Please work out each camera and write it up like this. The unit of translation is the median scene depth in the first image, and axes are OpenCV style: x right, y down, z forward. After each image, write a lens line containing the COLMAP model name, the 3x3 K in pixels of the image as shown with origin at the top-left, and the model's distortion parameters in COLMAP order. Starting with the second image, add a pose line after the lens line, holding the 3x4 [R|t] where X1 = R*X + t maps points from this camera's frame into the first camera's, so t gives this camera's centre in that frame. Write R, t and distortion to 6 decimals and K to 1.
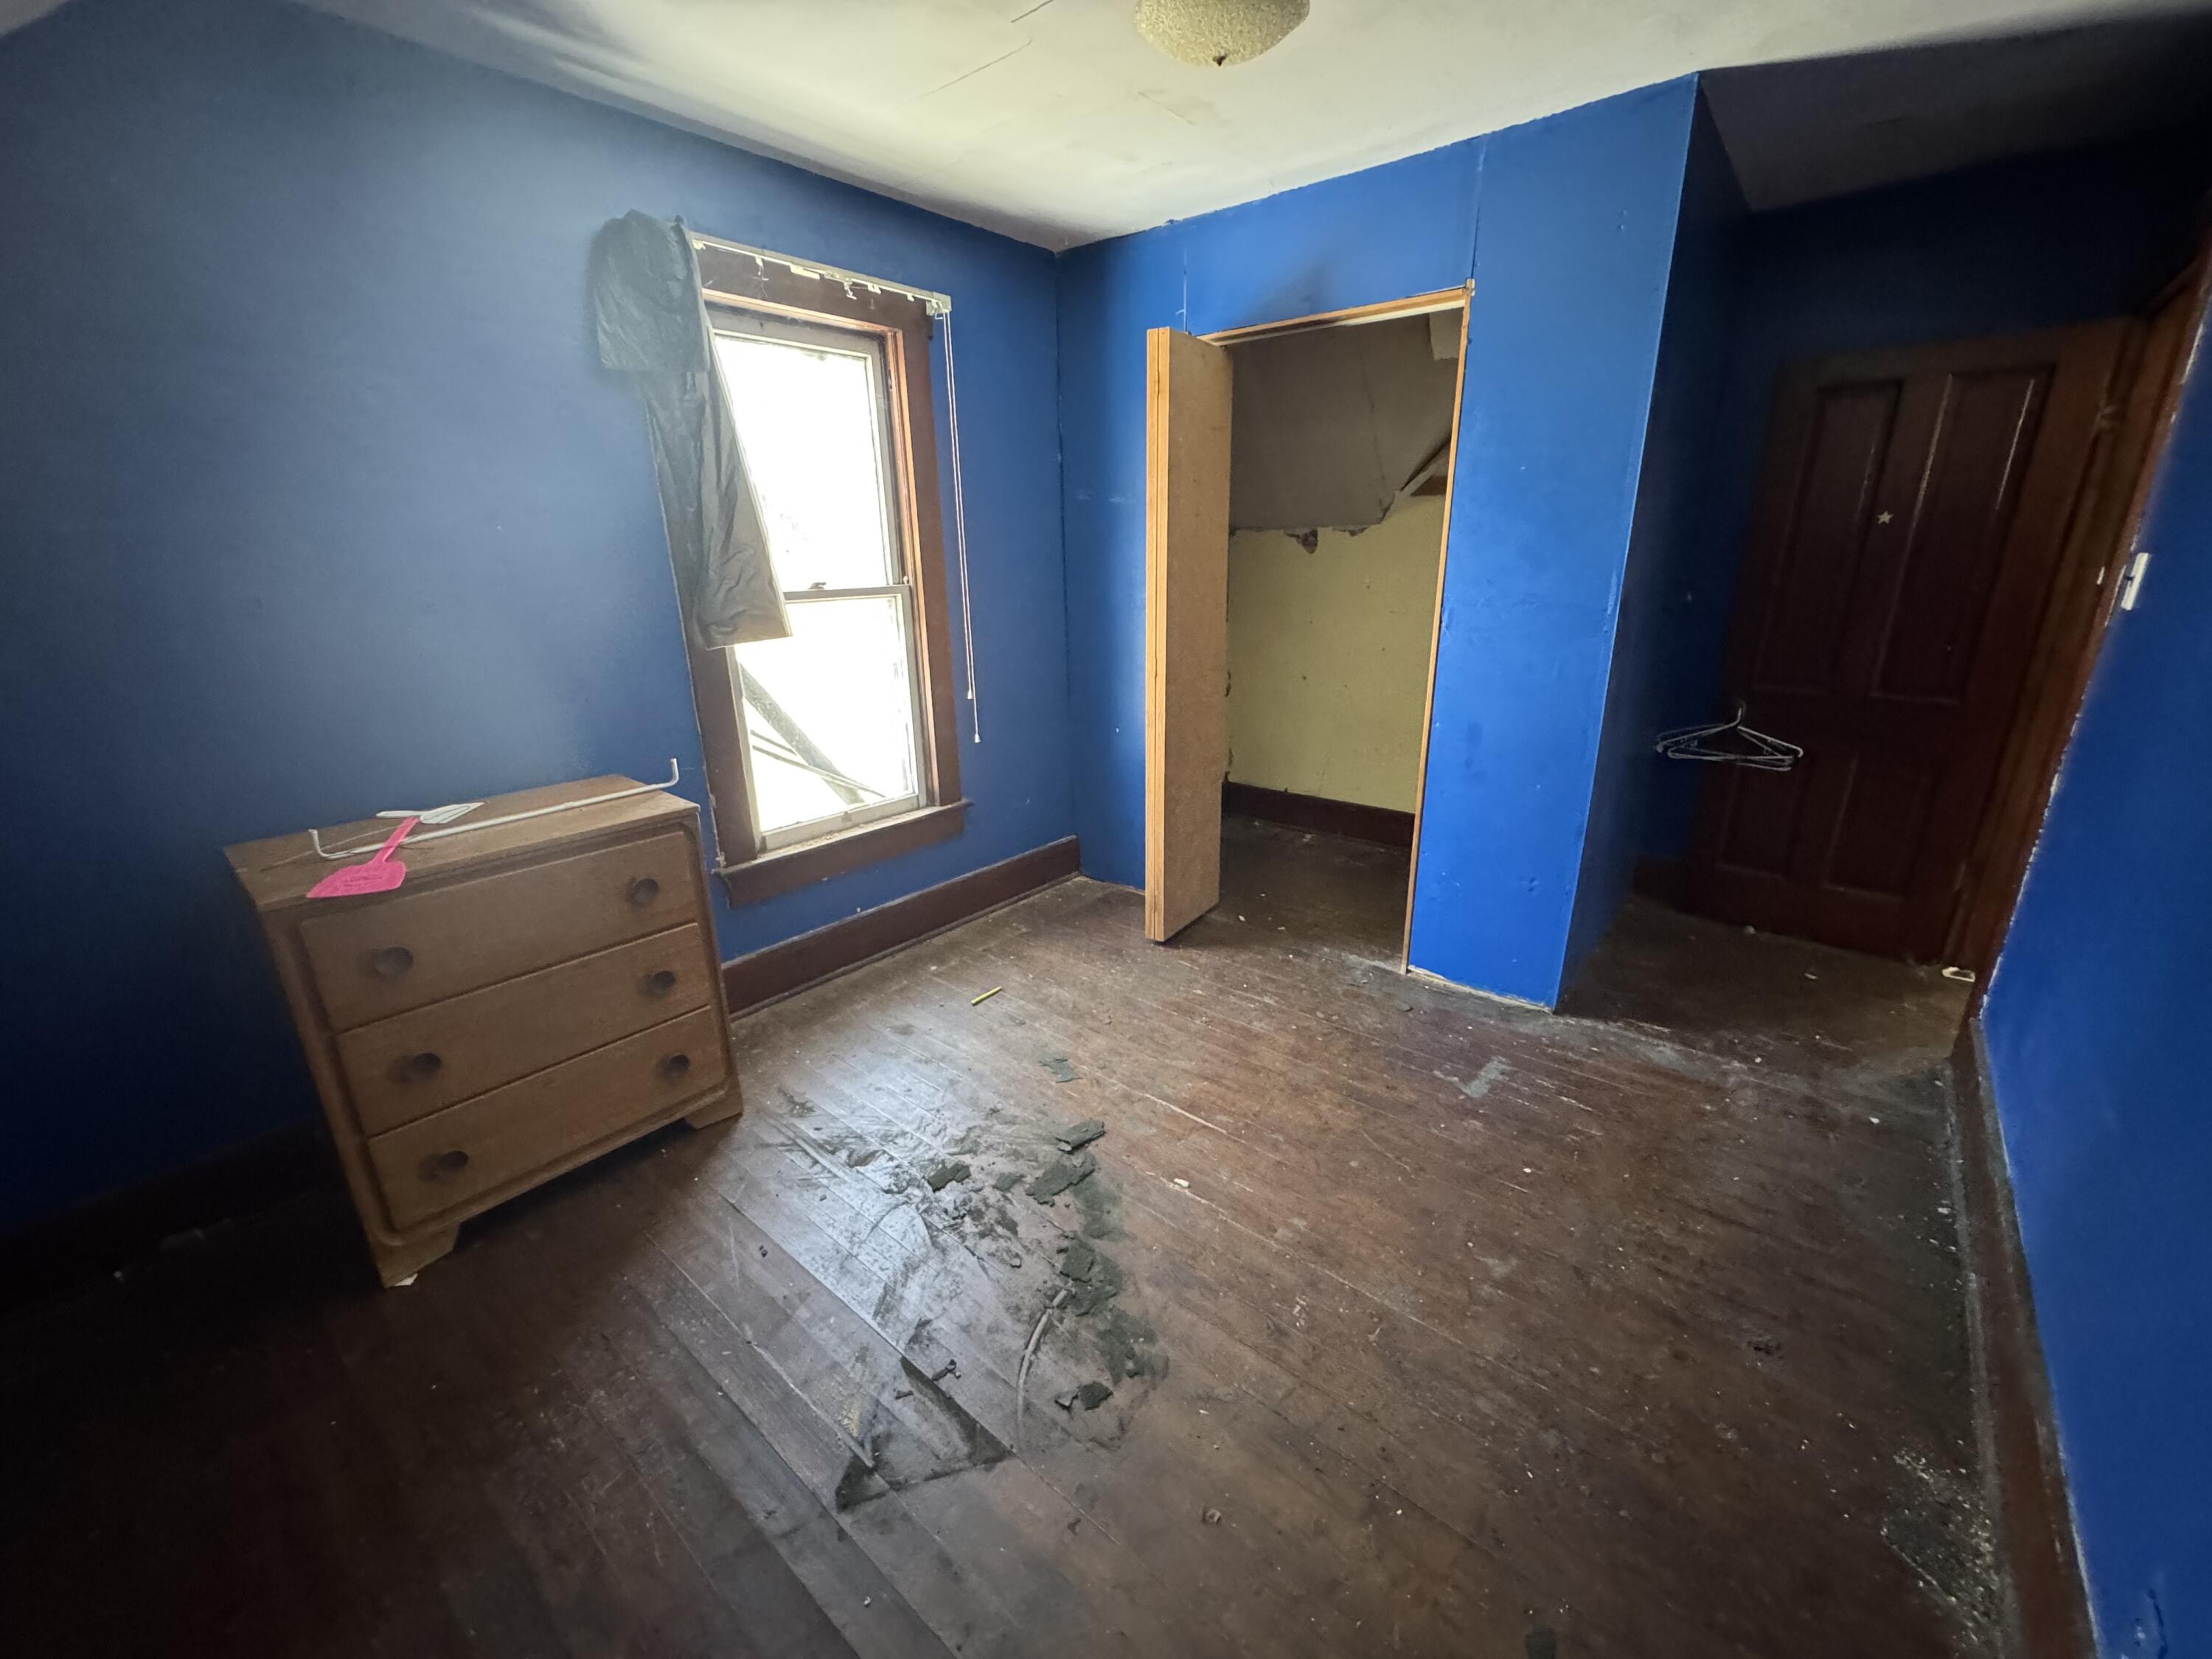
lens RADIAL K [[873.5, 0, 1102.1], [0, 873.5, 824.2], [0, 0, 1]] dist [-0.003289, 0.000396]
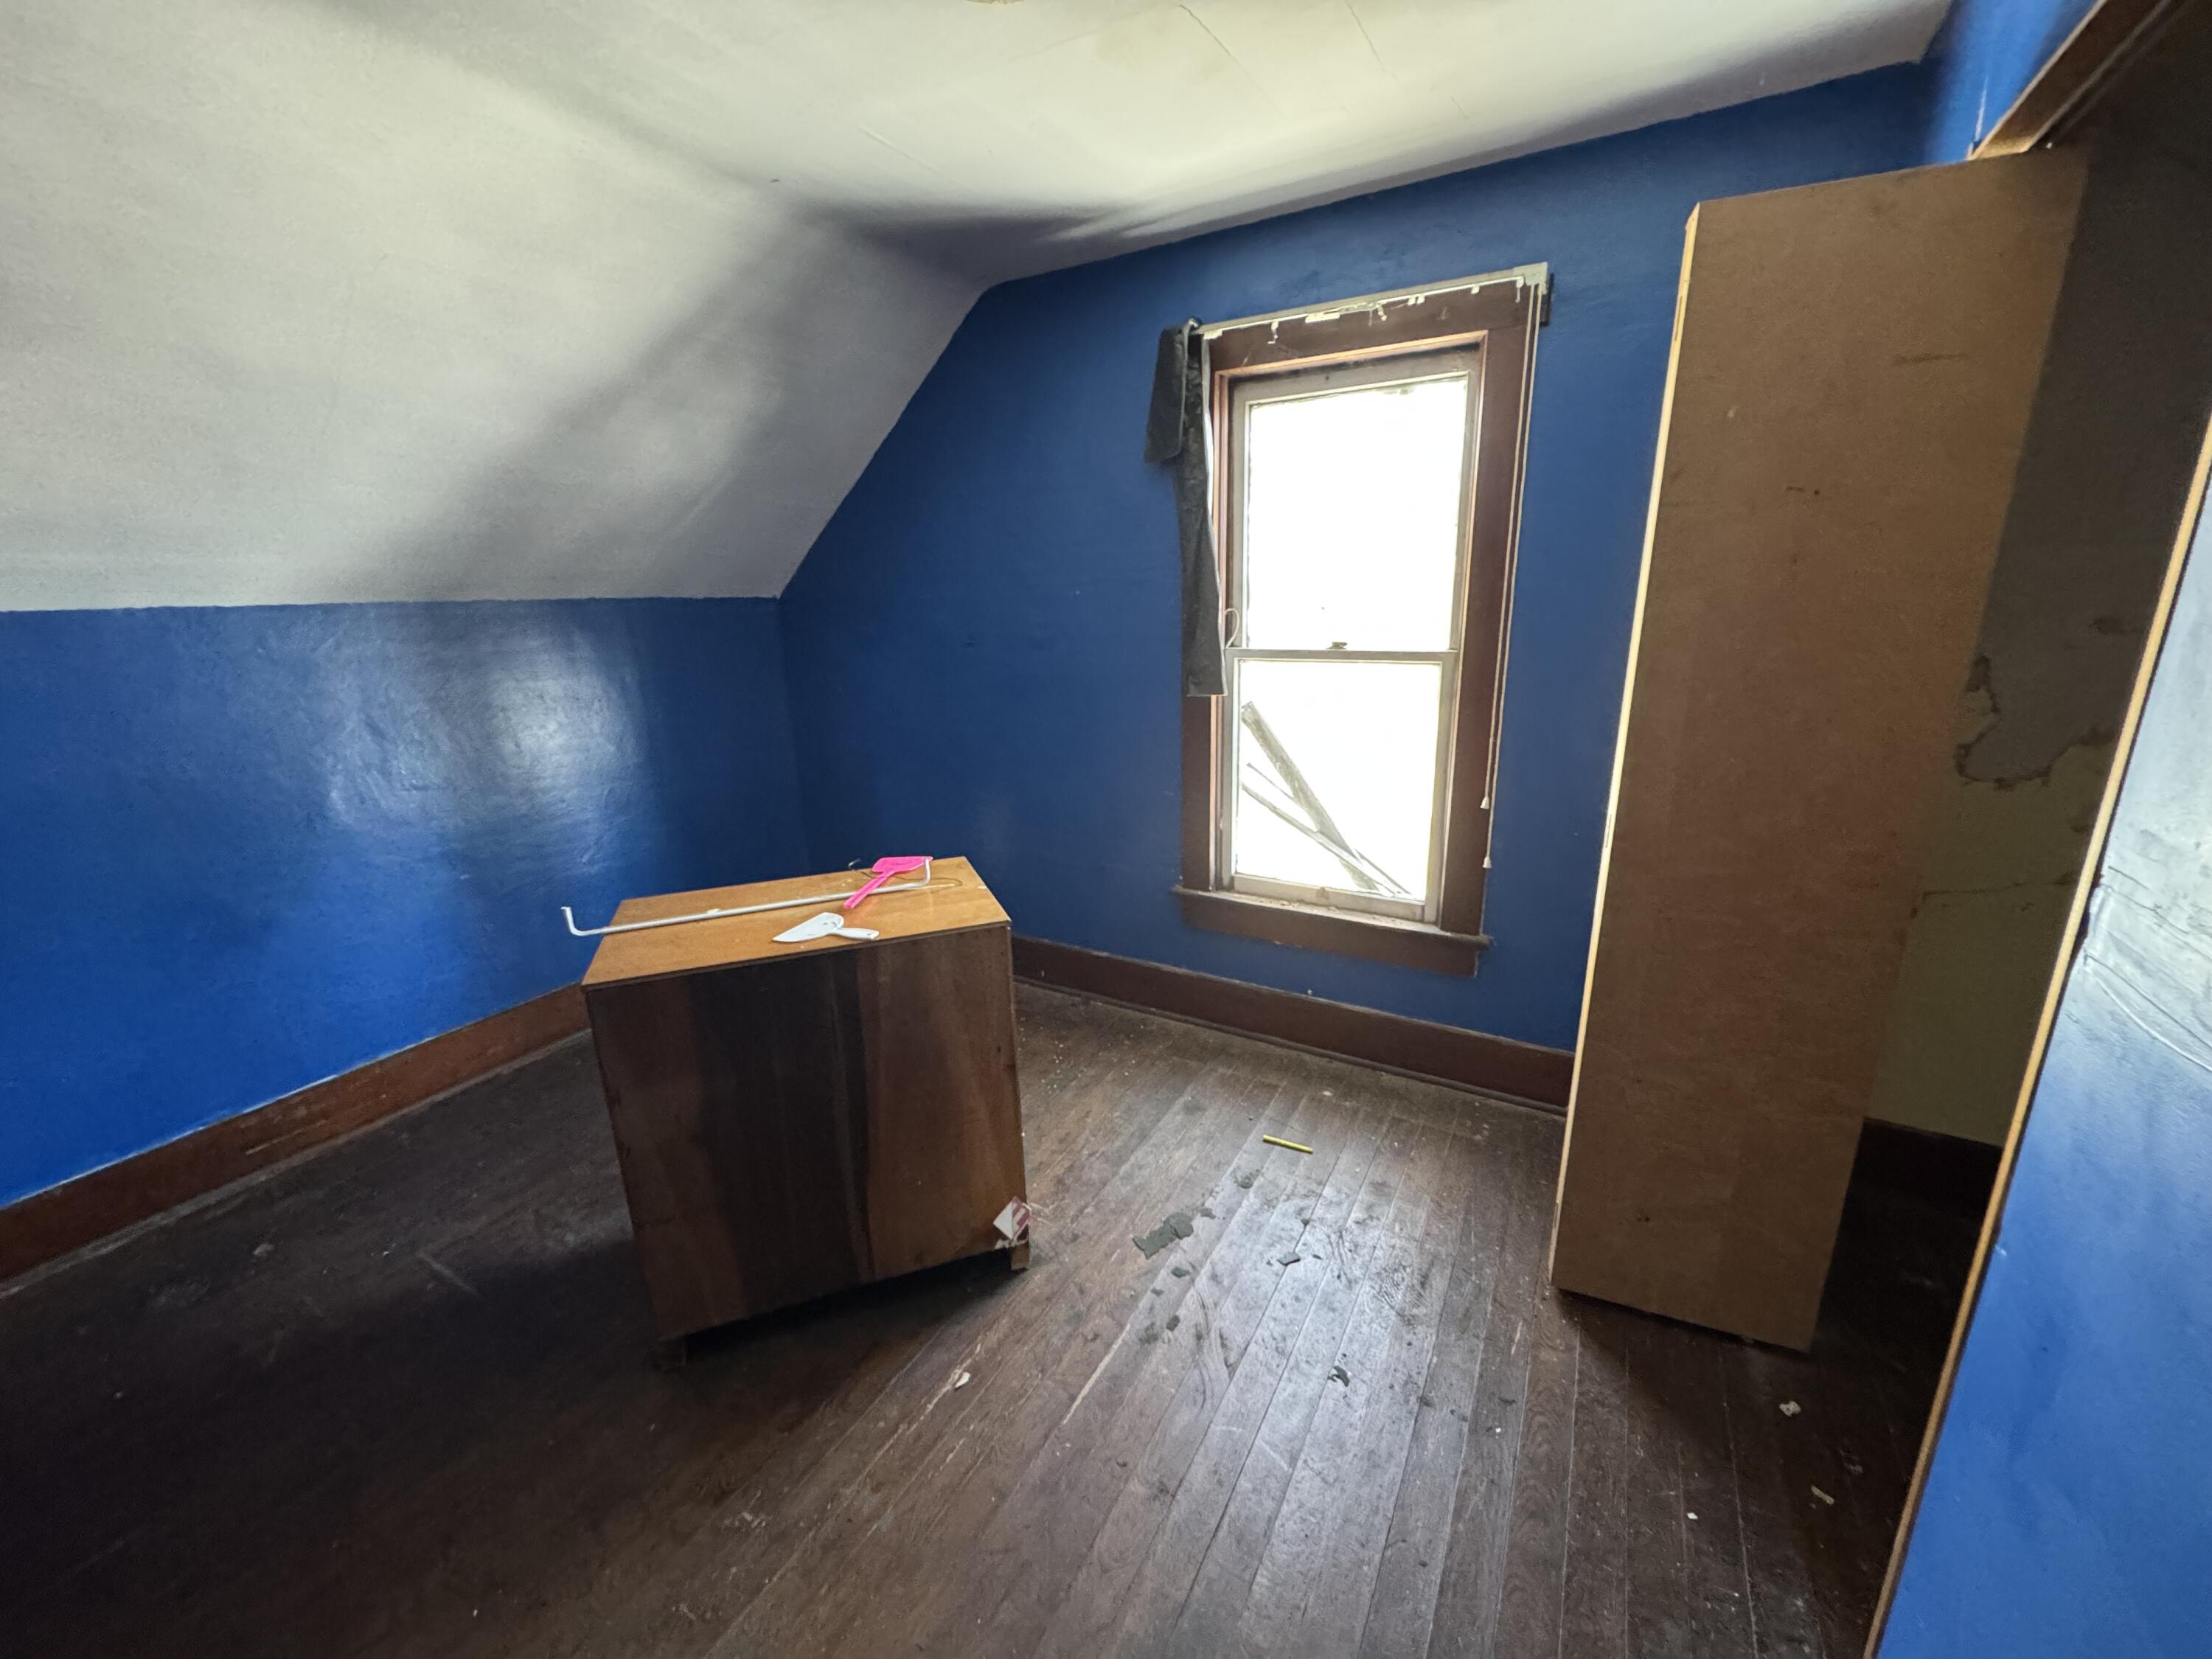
lens RADIAL K [[873.5, 0, 1126.1], [0, 873.5, 832.1], [0, 0, 1]] dist [-0.003289, 0.000396]
pose [[0.180585, 0.269070, -0.946040, 0.549980], [-0.281307, 0.935803, 0.212461, -0.215766], [0.942473, 0.227760, 0.244683, 0.589581]]
